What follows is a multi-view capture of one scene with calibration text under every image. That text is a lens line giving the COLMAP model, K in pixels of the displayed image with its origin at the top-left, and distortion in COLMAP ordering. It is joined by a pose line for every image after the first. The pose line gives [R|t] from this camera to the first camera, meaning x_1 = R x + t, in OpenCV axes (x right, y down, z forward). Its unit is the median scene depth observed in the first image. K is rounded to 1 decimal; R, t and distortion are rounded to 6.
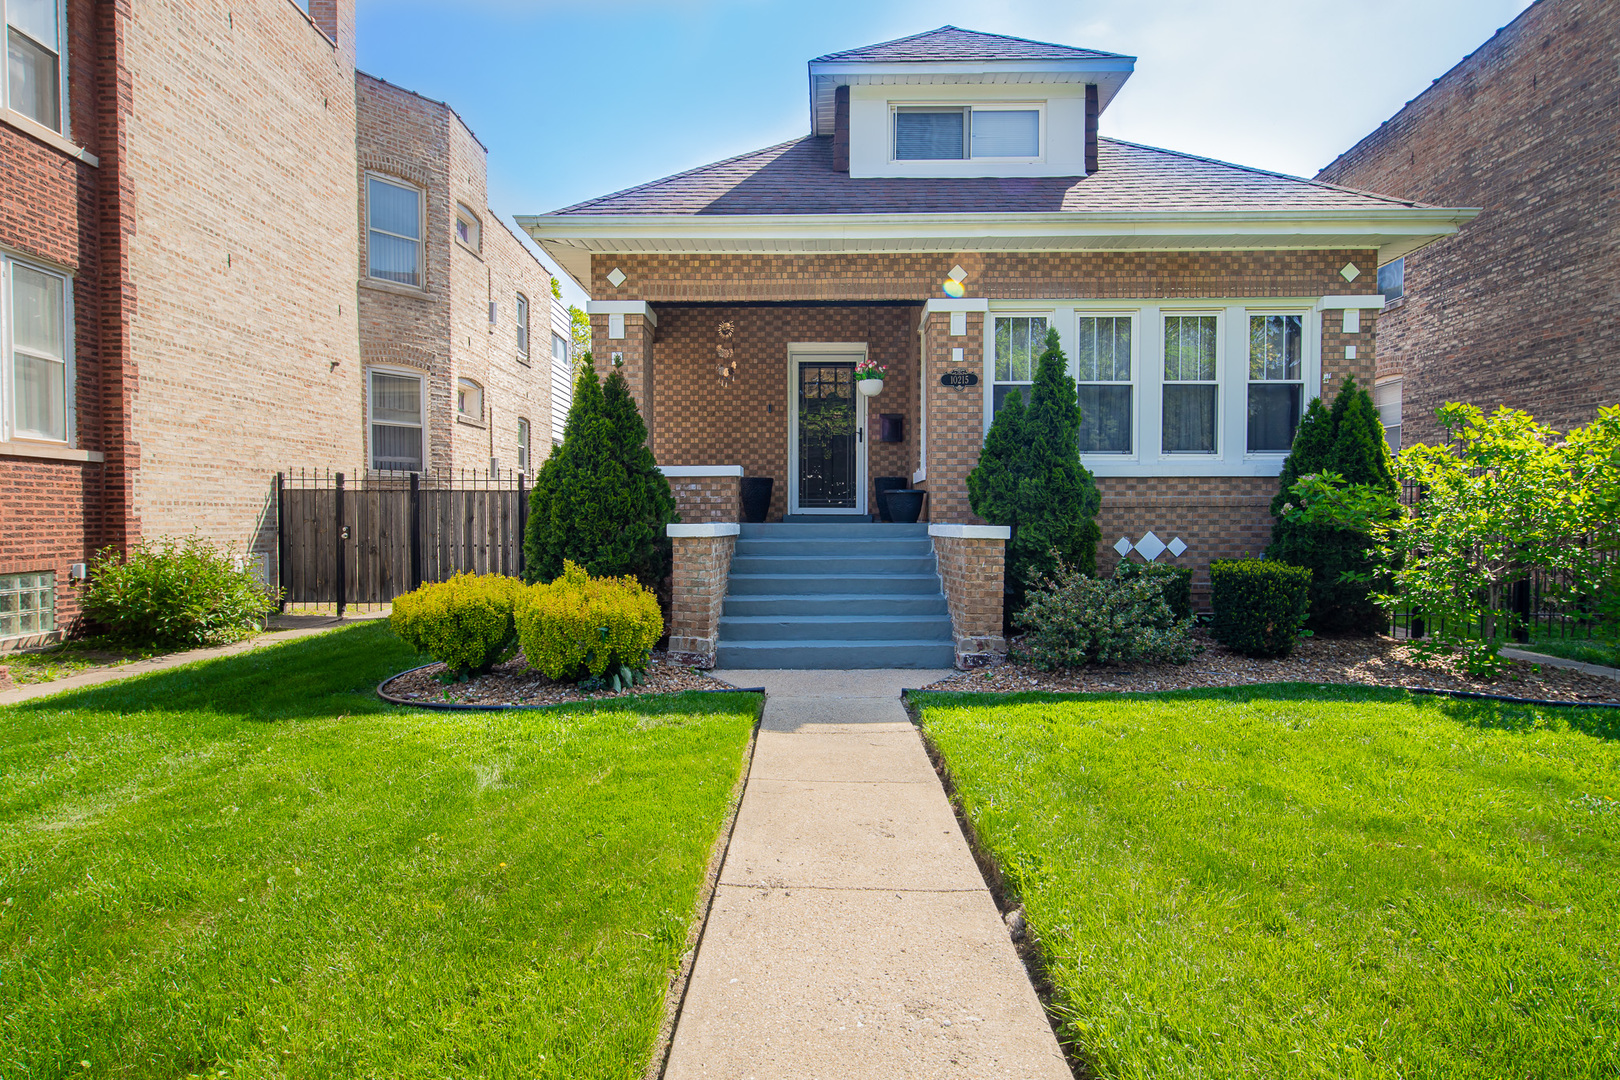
lens RADIAL K [[810.0, 0, 810.0], [0, 810.0, 540.0], [0, 0, 1]] dist [-0.000509, -0.000040]
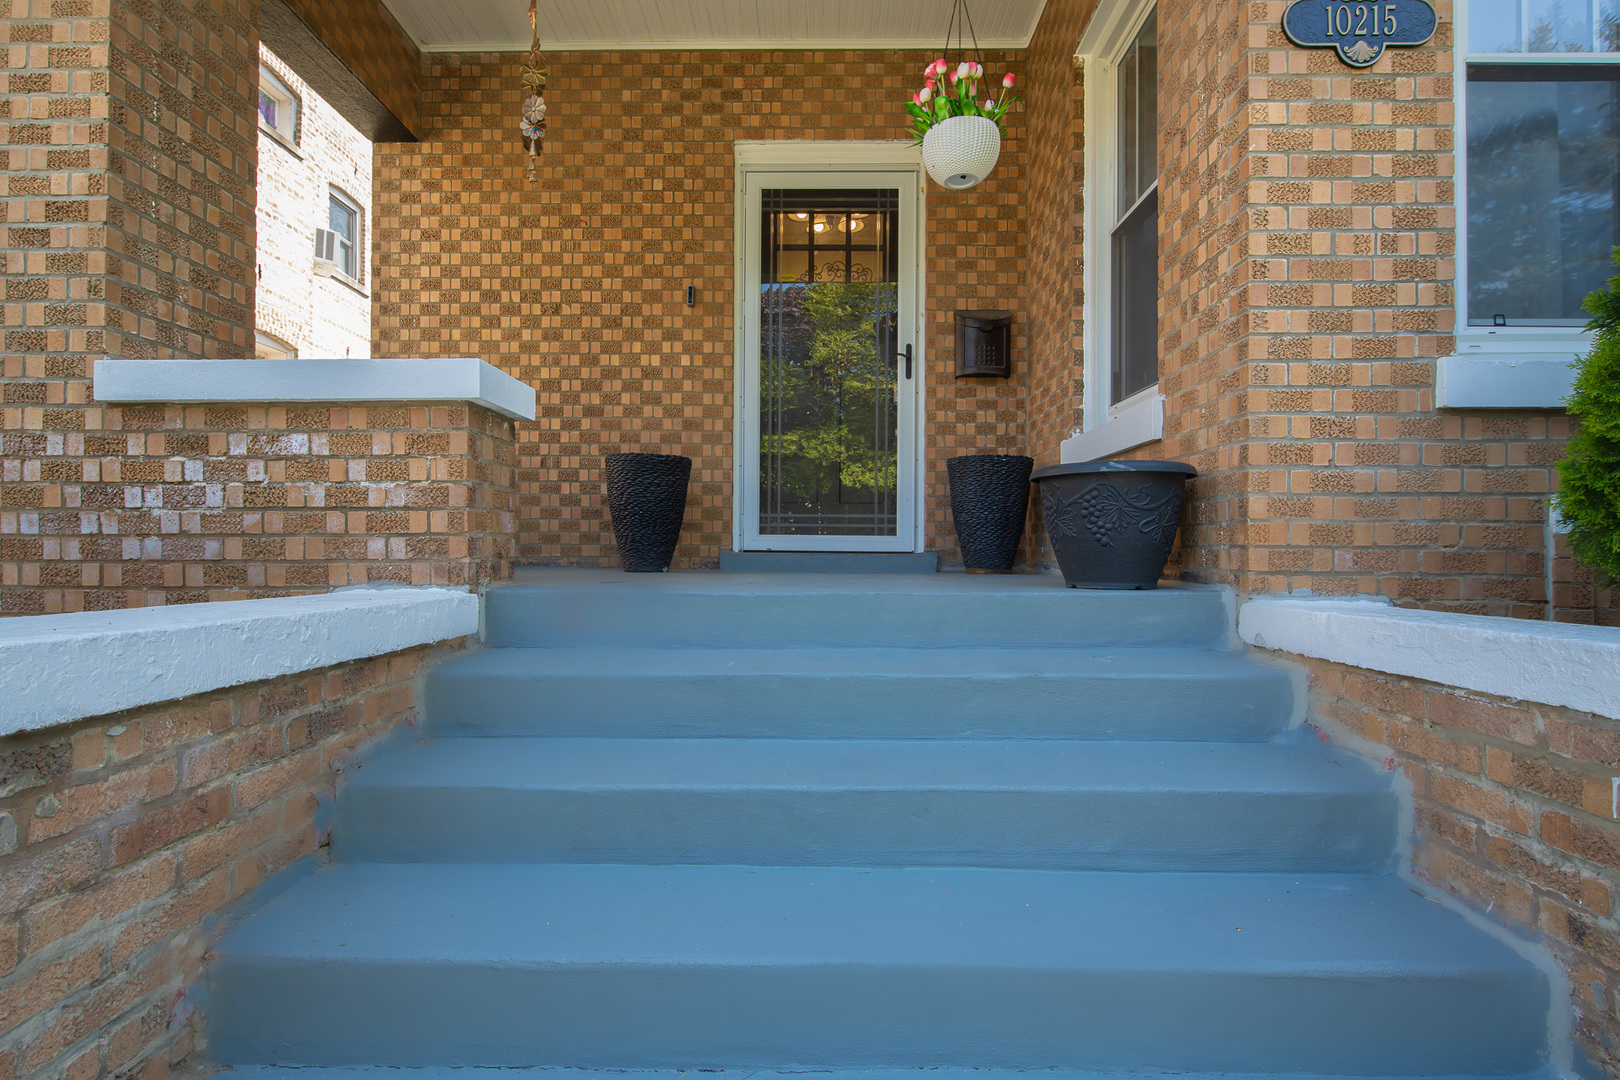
lens RADIAL K [[810.0, 0, 810.0], [0, 810.0, 540.0], [0, 0, 1]] dist [-0.000509, -0.000040]
pose [[0.999984, 0.005382, 0.001665, 0.011651], [-0.005310, 0.999177, -0.040219, -0.020641], [-0.001880, 0.040209, 0.999190, 0.587994]]
